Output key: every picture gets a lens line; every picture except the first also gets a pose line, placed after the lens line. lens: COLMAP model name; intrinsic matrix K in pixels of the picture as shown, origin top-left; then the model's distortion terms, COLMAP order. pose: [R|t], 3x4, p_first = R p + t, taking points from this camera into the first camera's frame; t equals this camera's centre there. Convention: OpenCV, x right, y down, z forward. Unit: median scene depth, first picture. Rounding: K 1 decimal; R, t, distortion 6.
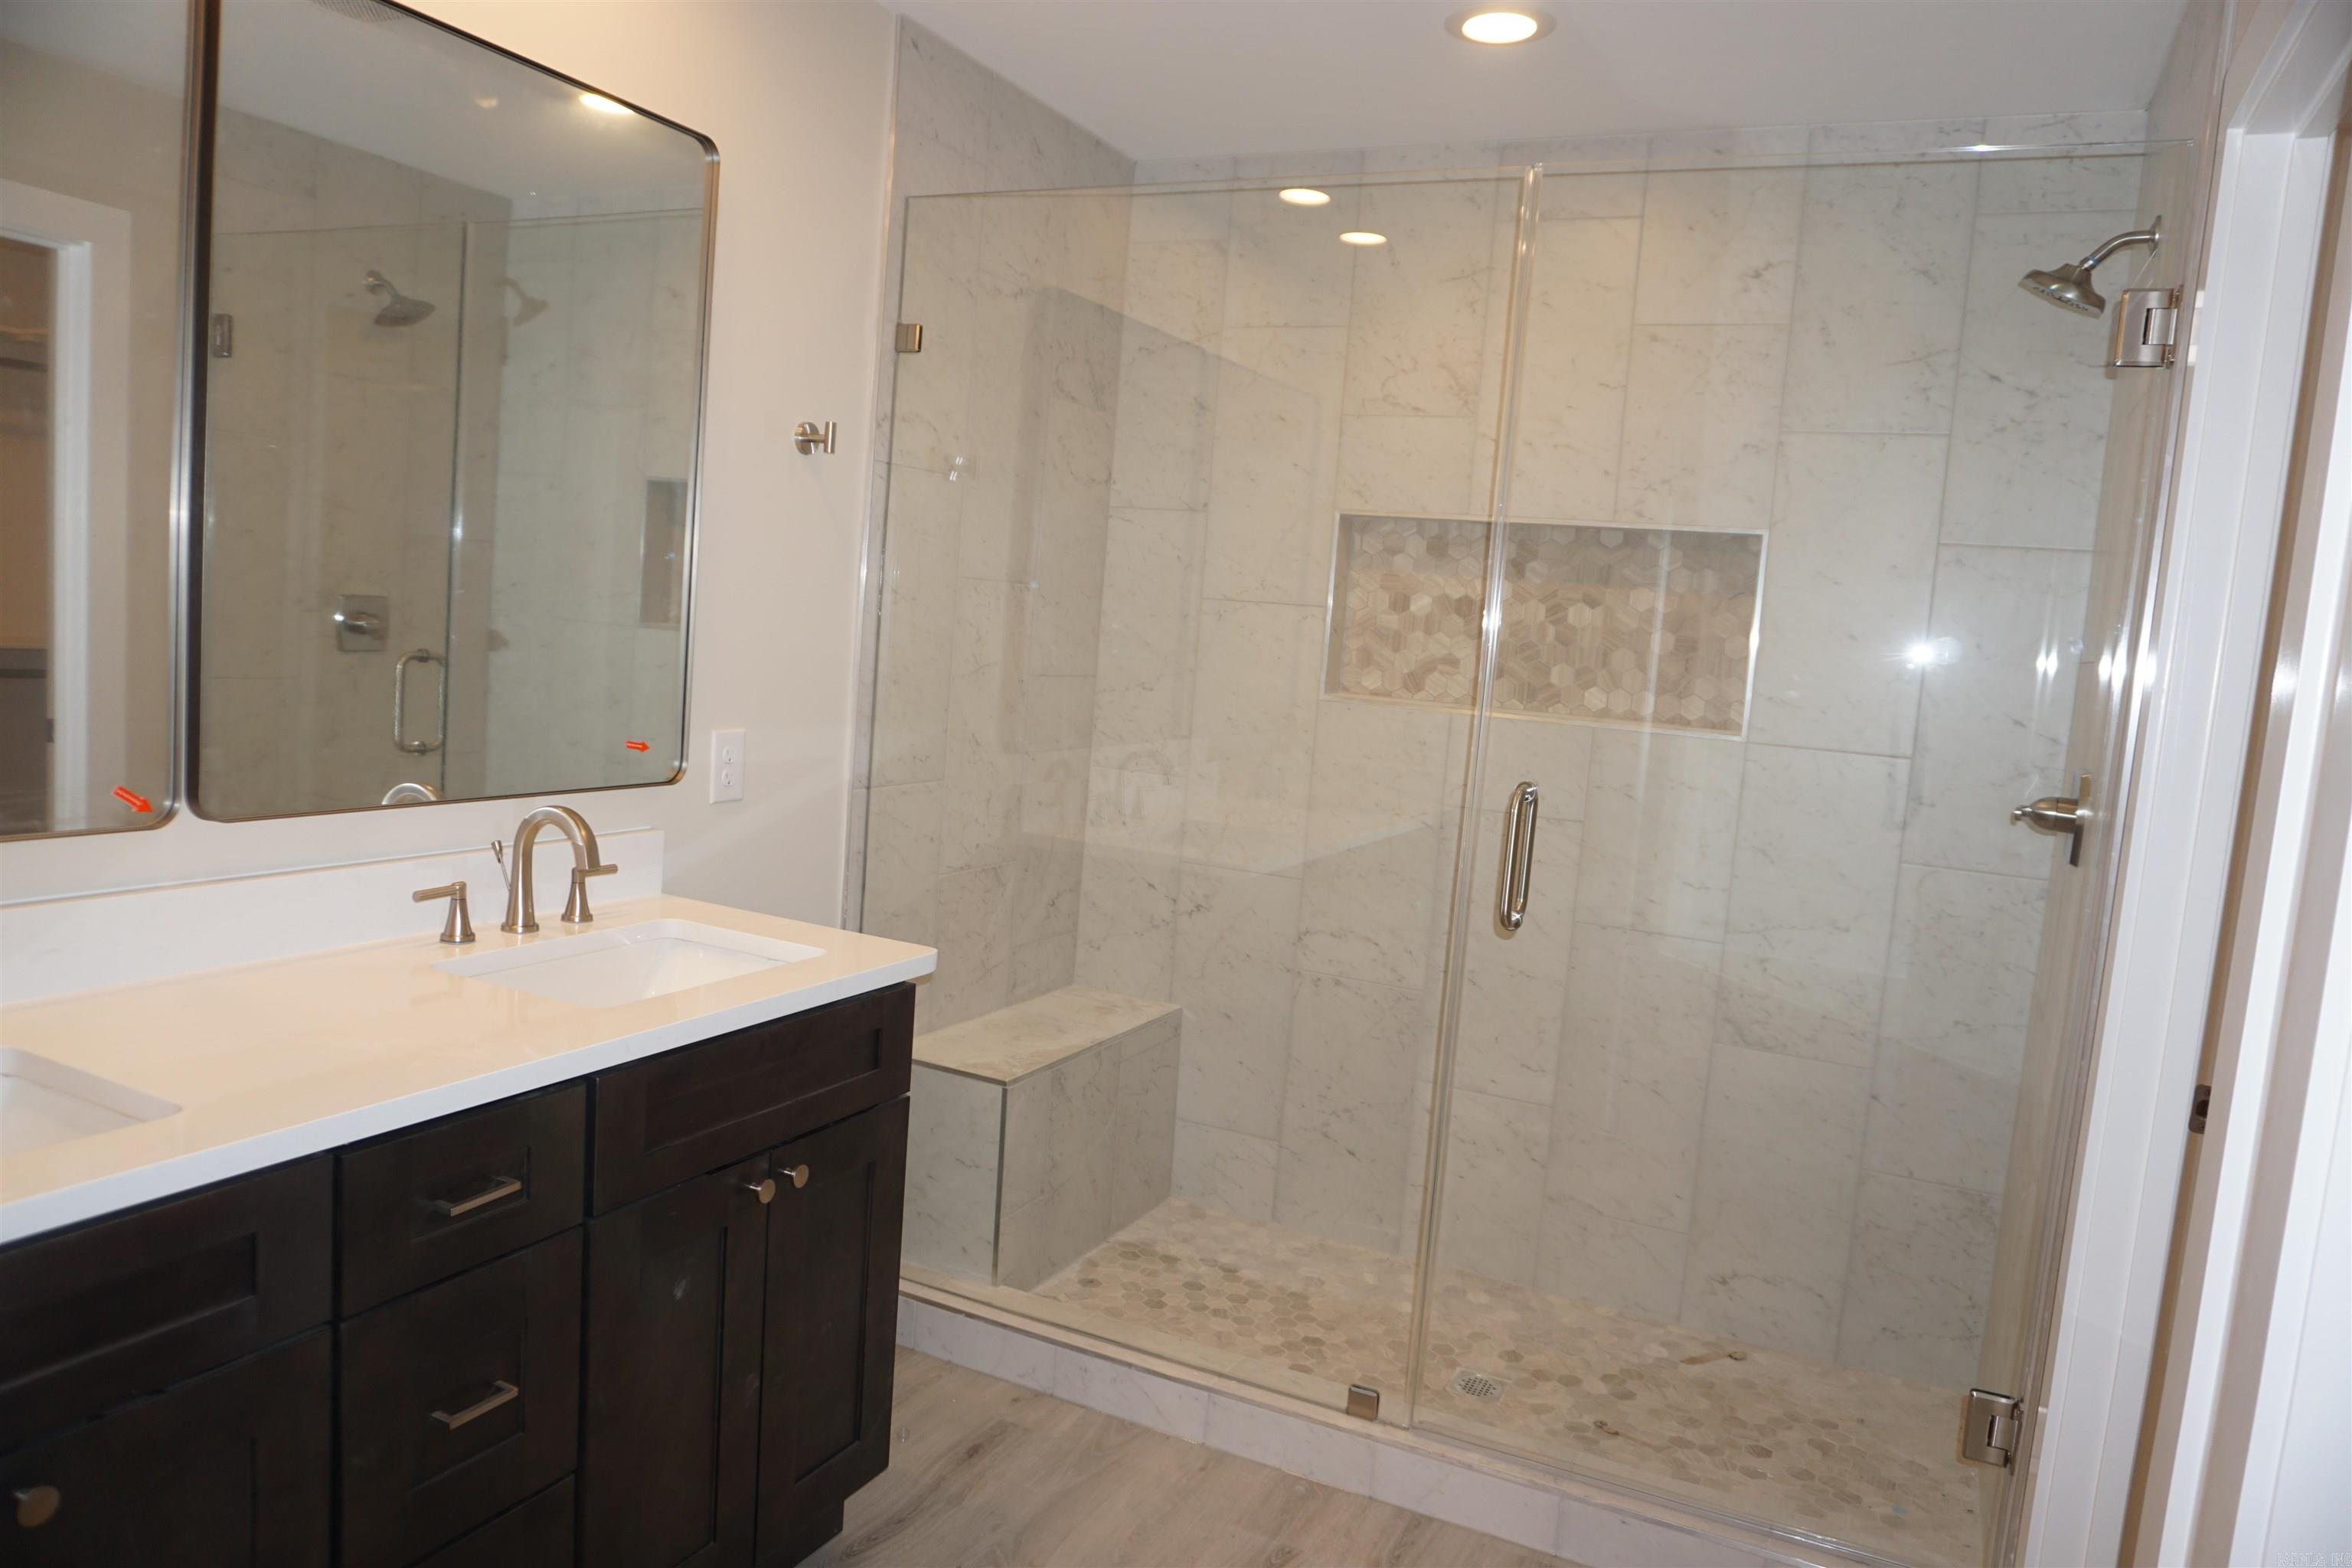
lens RADIAL K [[1601.1, 0, 1171.7], [0, 1601.1, 777.0], [0, 0, 1]] dist [-0.046341, 0.041220]
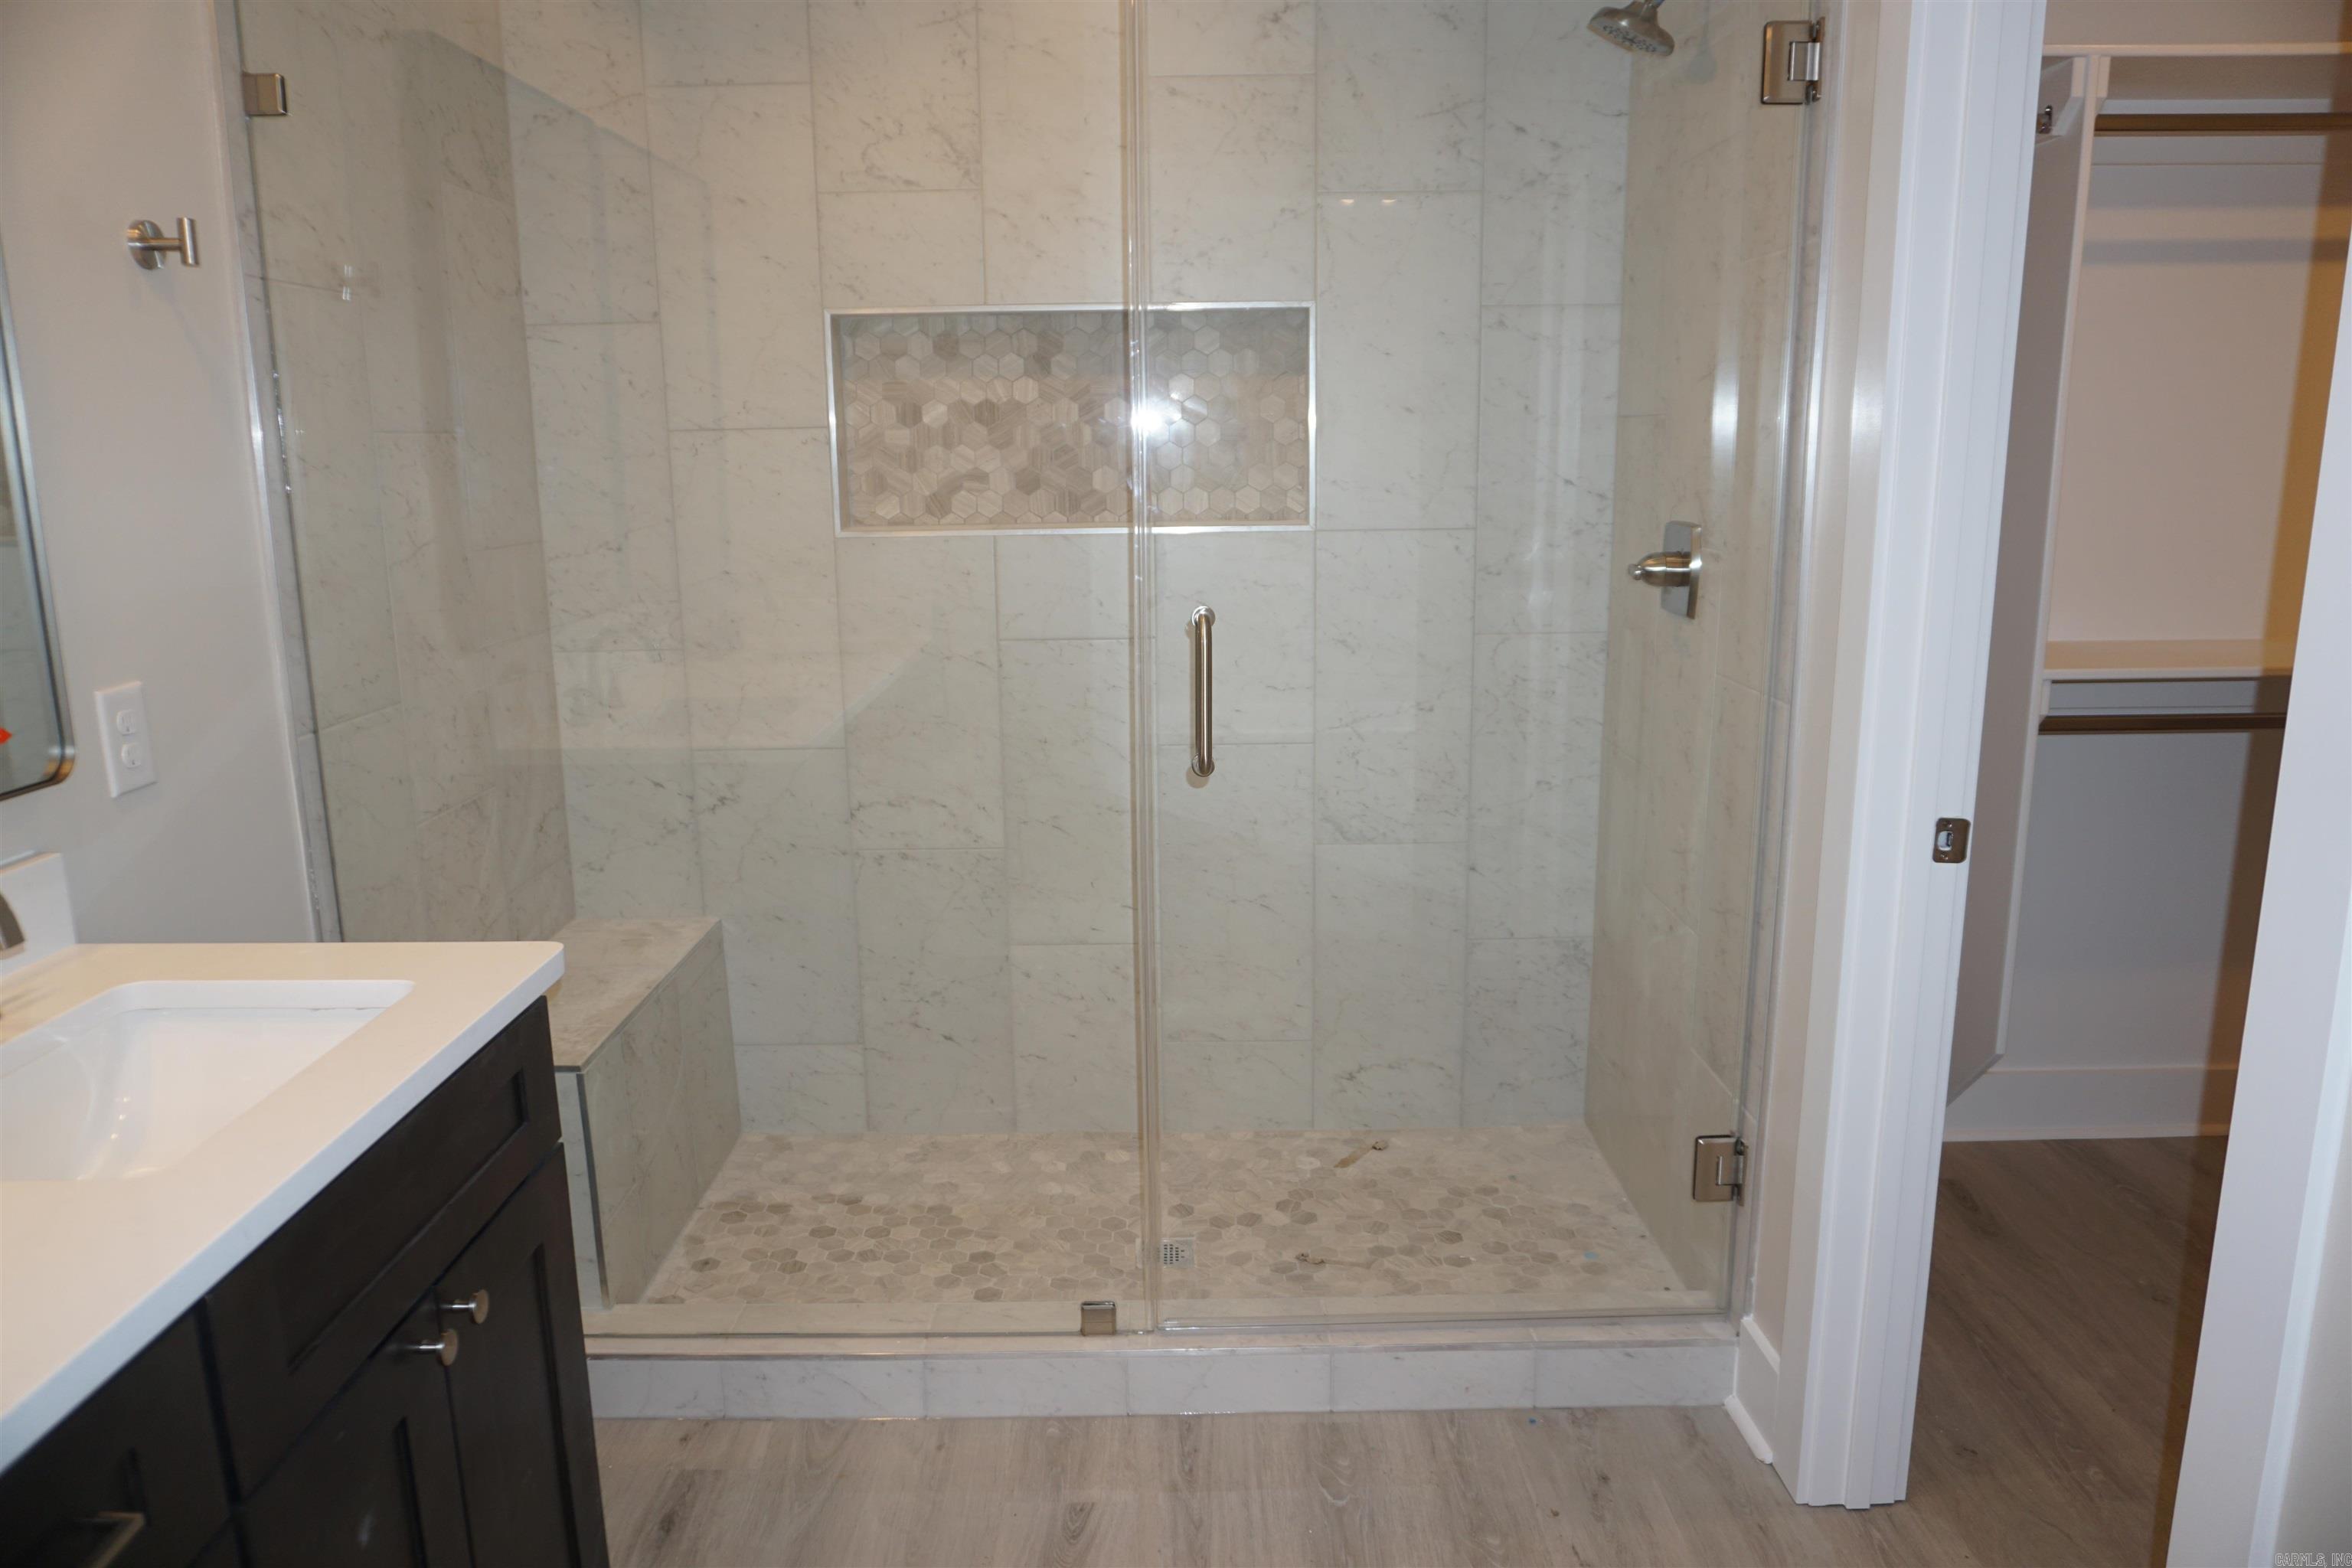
lens RADIAL K [[1599.7, 0, 1170.9], [0, 1599.7, 777.2], [0, 0, 1]] dist [-0.053560, 0.040581]
pose [[0.895821, -0.176405, 0.407905, -0.136847], [0.126301, 0.981055, 0.146898, -0.029673], [-0.426091, -0.080076, 0.901129, 0.172301]]
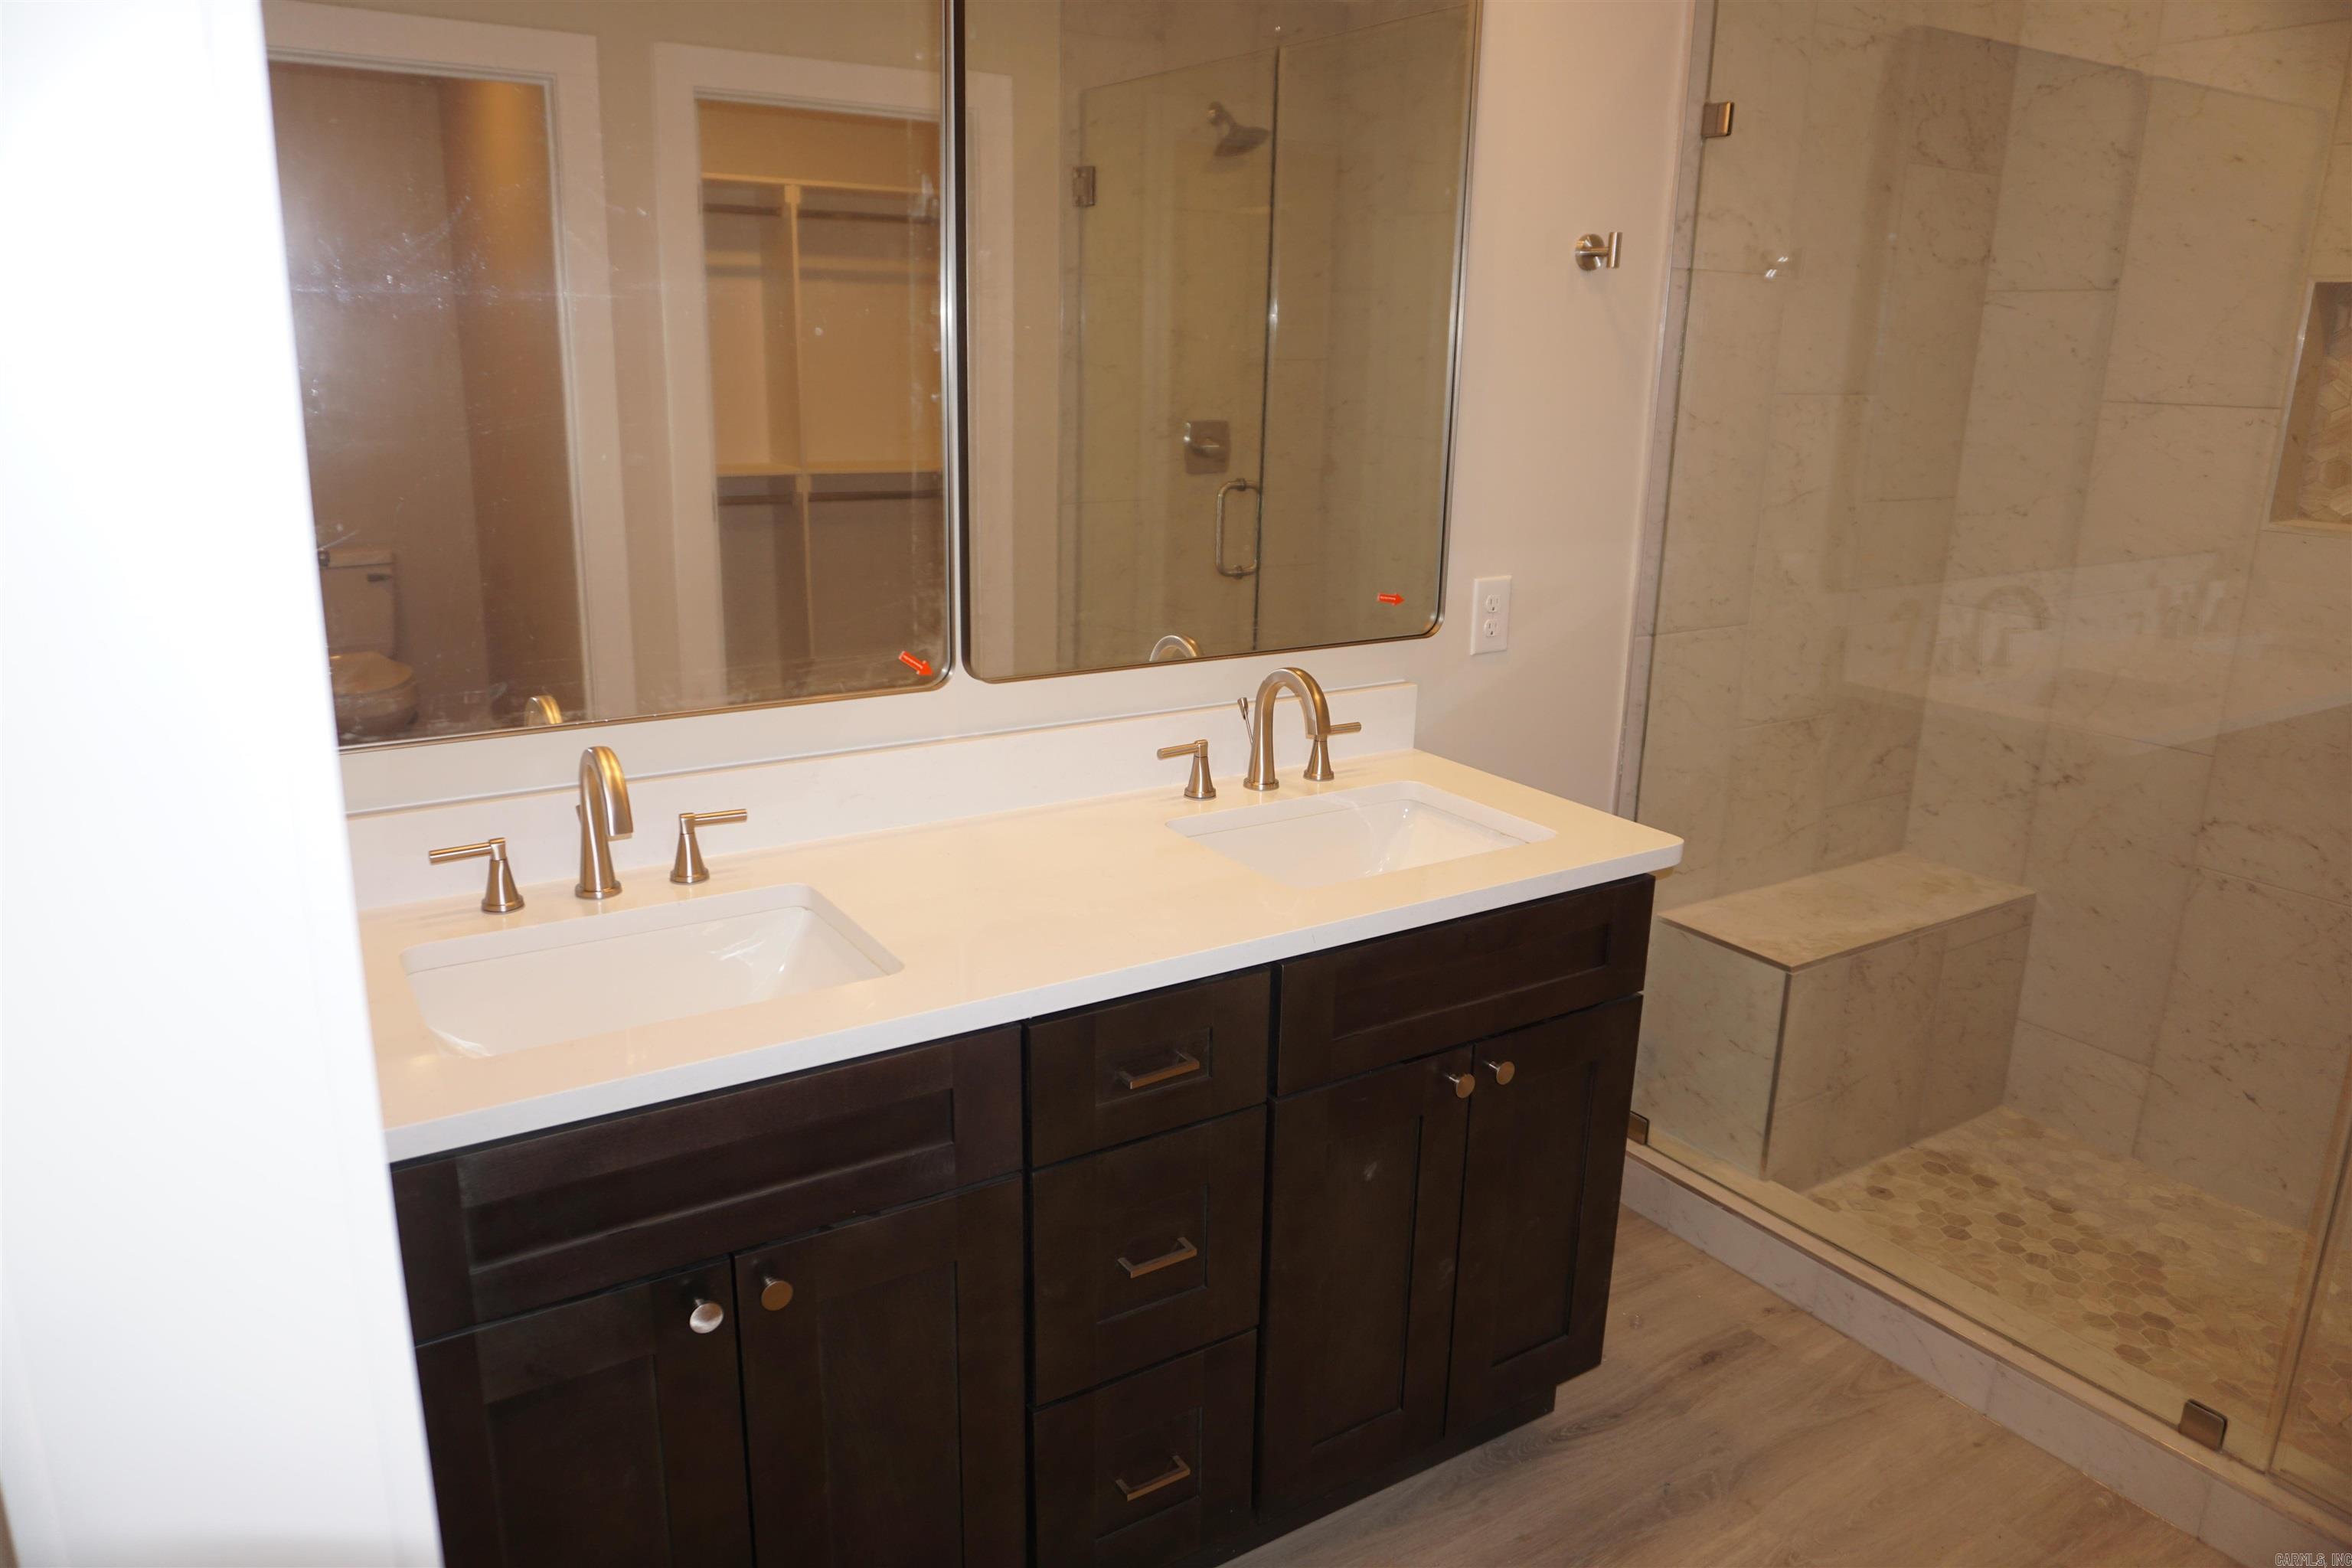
lens RADIAL K [[1599.7, 0, 1170.9], [0, 1599.7, 777.2], [0, 0, 1]] dist [-0.053560, 0.040581]
pose [[0.854973, 0.079507, -0.512542, 0.047910], [-0.007443, 0.989961, 0.141148, -0.039057], [0.518619, -0.116863, 0.846982, 0.073012]]
